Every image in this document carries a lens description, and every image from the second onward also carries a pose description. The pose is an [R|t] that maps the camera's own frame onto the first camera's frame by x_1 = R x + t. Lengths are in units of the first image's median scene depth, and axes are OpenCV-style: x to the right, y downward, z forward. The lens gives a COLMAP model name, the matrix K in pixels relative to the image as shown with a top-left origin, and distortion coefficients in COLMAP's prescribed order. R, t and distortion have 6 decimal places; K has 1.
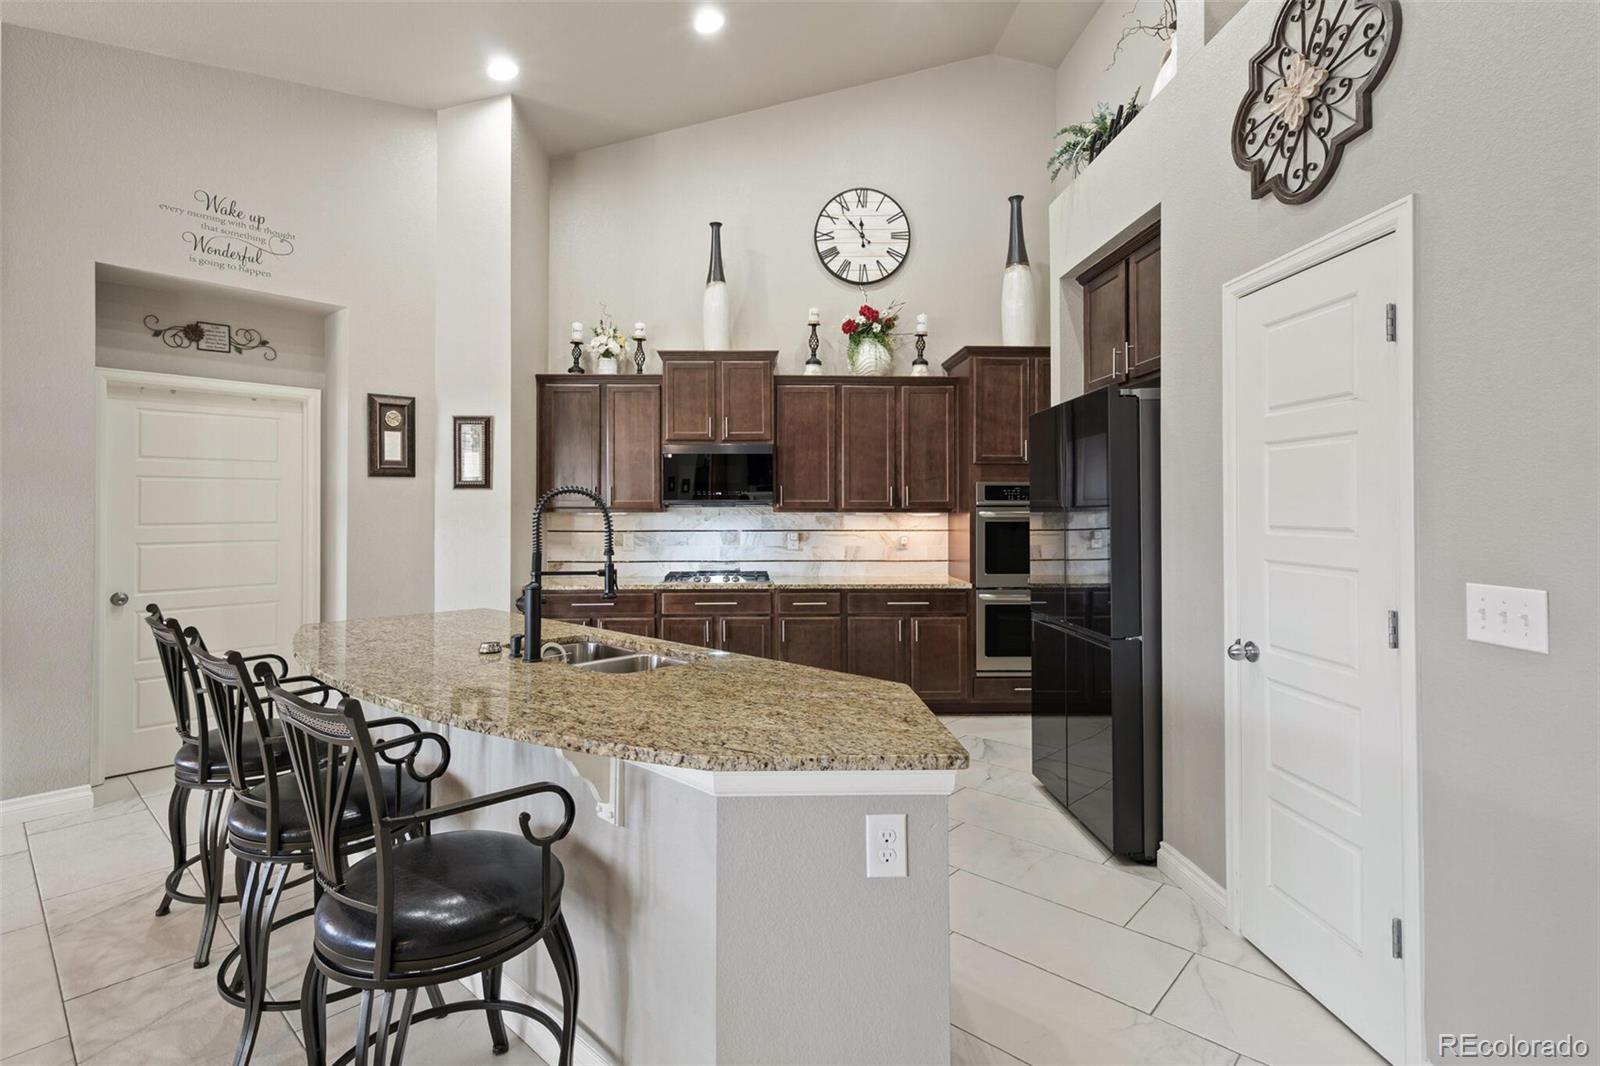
lens RADIAL K [[774.2, 0, 768.3], [0, 774.2, 504.8], [0, 0, 1]] dist [-0.002451, 0.000431]
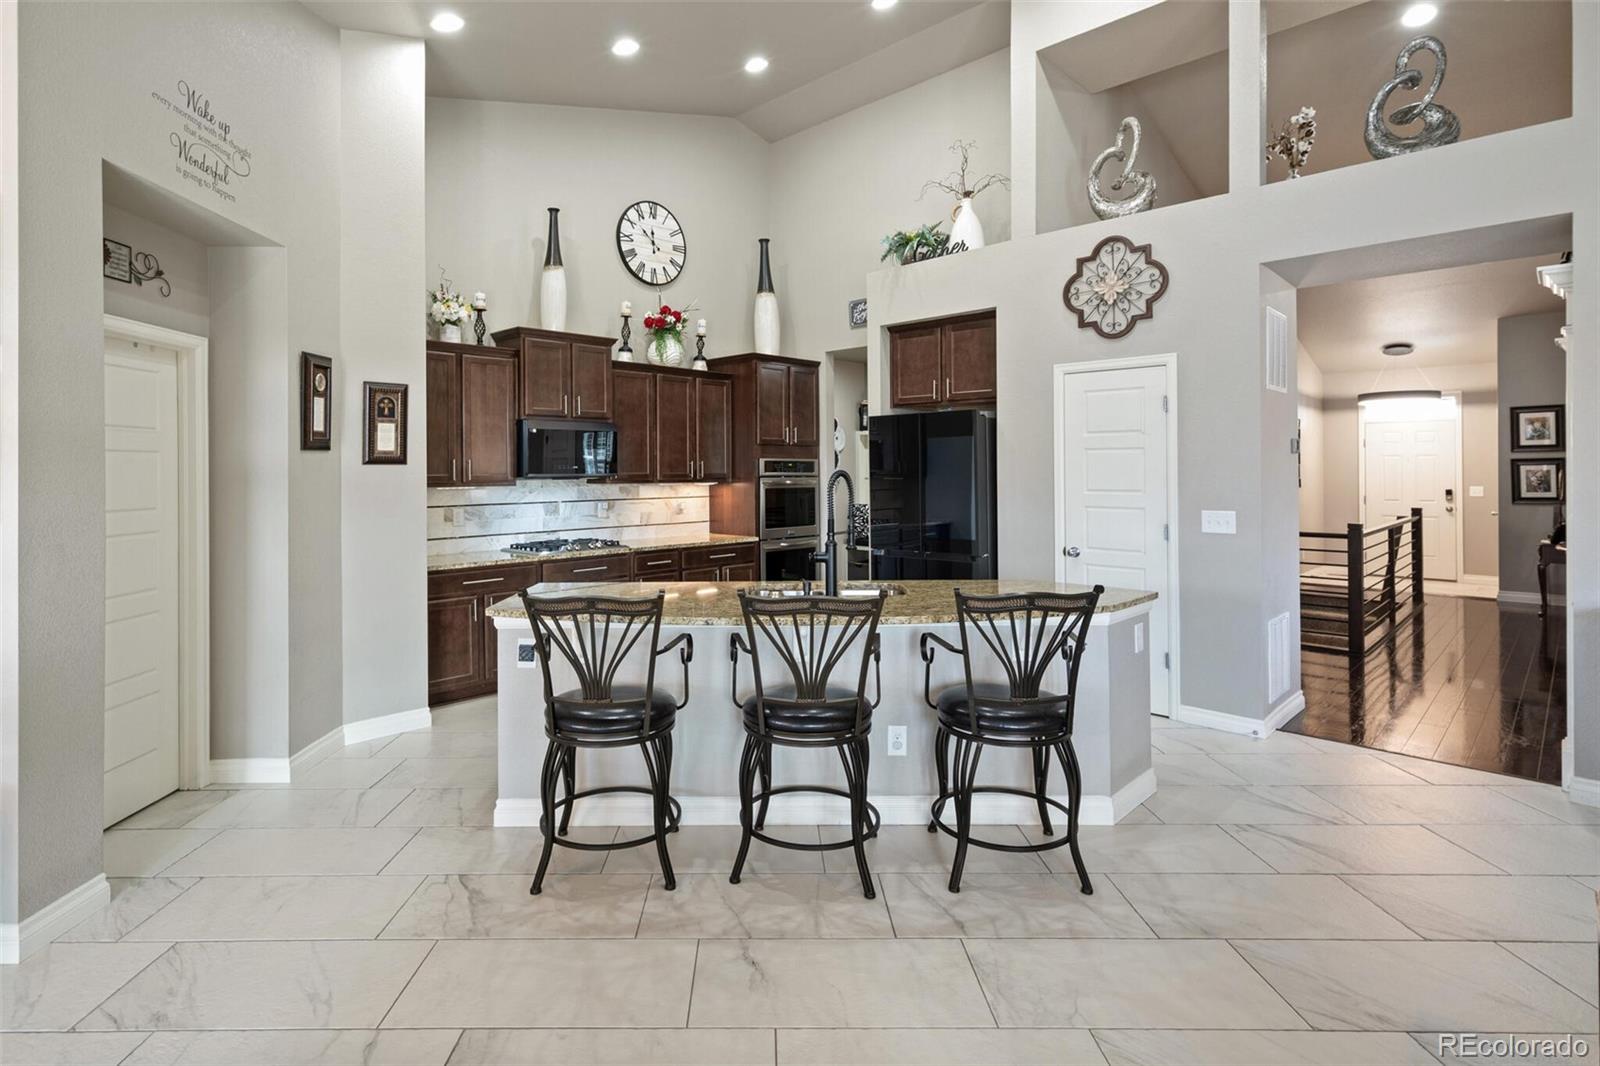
lens RADIAL K [[817.2, 0, 752.4], [0, 817.2, 468.0], [0, 0, 1]] dist [0.009795, 0.002298]
pose [[0.731198, -0.001785, 0.682163, -0.641544], [0.001092, 0.999998, 0.001447, -0.014624], [-0.682165, -0.000313, 0.731198, 0.006348]]
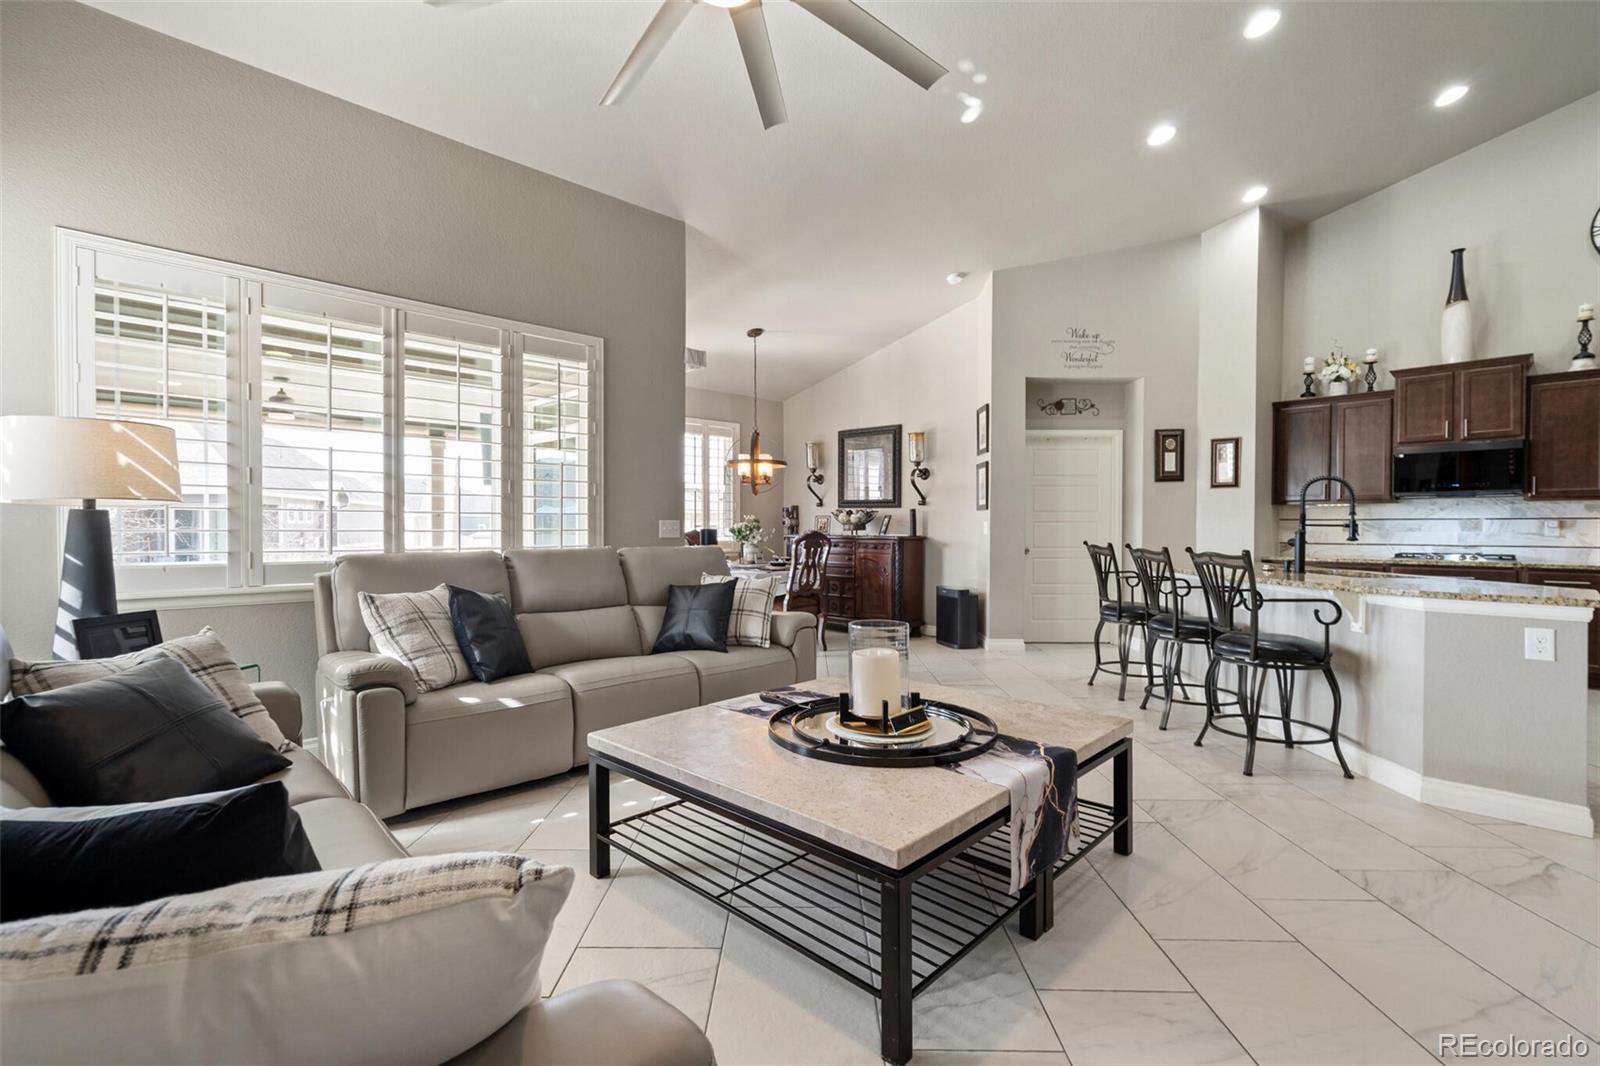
lens RADIAL K [[720.7, 0, 798.1], [0, 720.7, 535.7], [0, 0, 1]] dist [0.012954, -0.000501]
pose [[0.682059, 0.013983, -0.731163, 0.062859], [0.003495, 0.999743, 0.022380, 0.032717], [0.731289, -0.017820, 0.681835, -0.470314]]
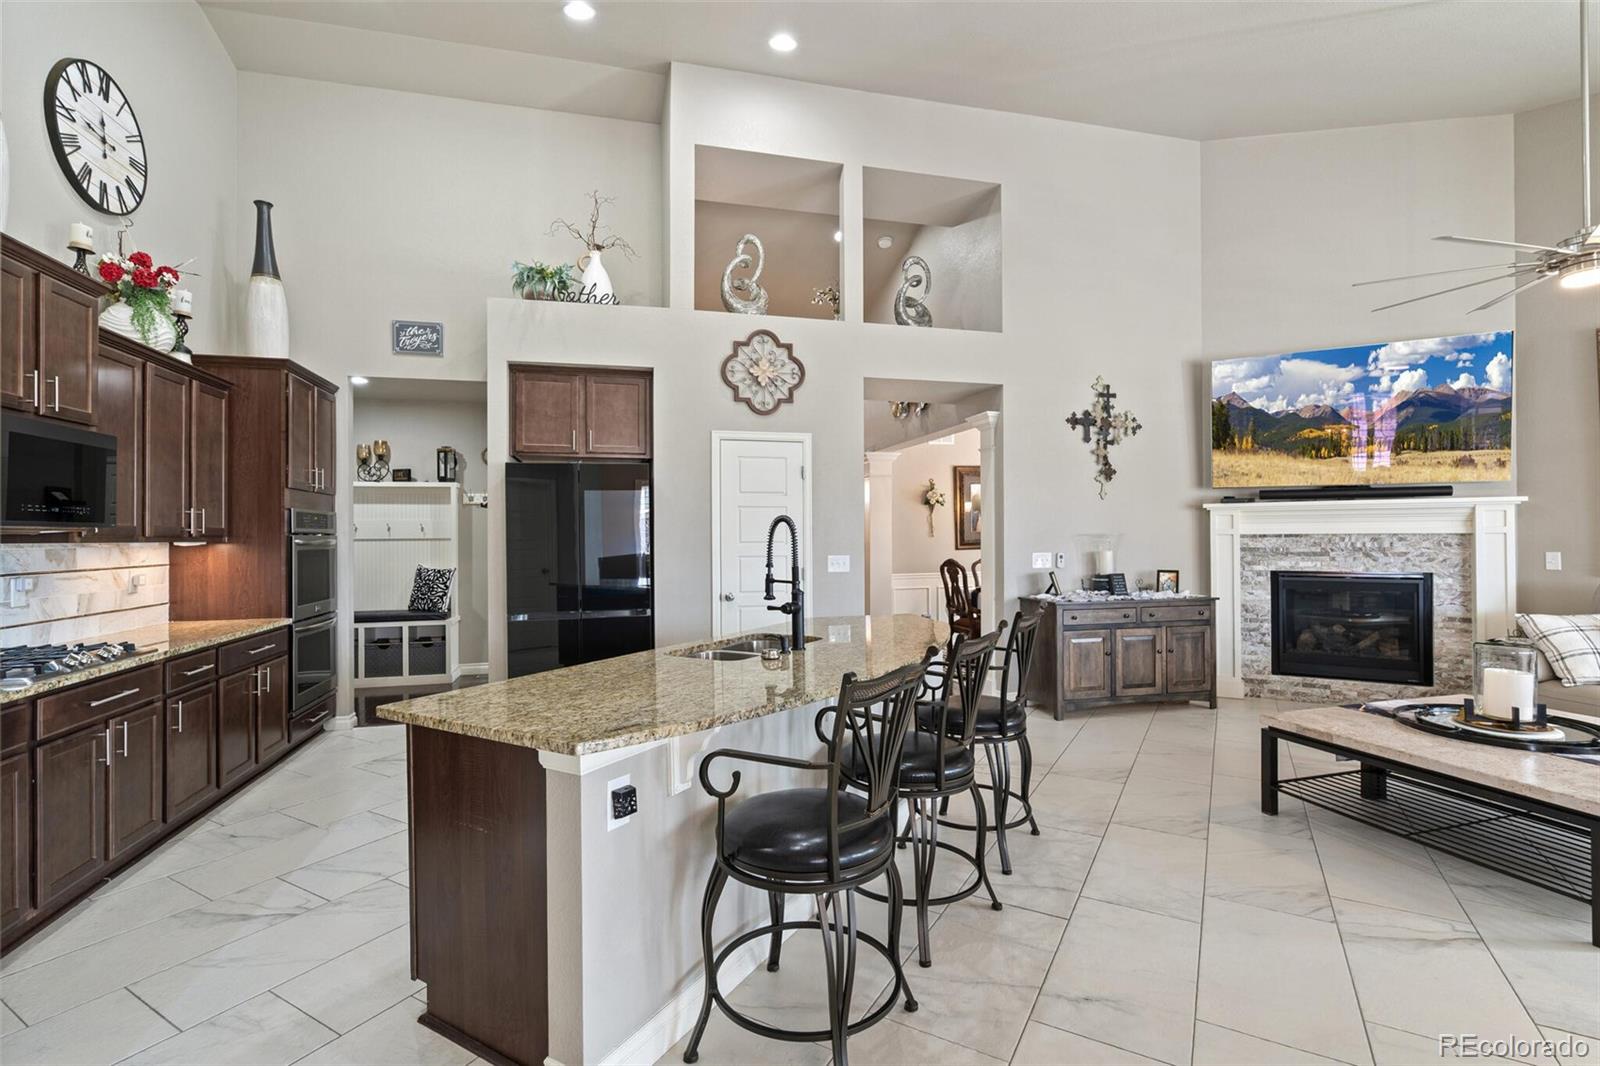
lens RADIAL K [[747.3, 0, 789.0], [0, 747.3, 523.4], [0, 0, 1]] dist [0.003793, 0.002817]
pose [[-0.222844, 0.015931, 0.974724, -0.701745], [0.000590, 0.999868, -0.016207, 0.003917], [-0.974854, -0.003037, -0.222824, 0.589235]]
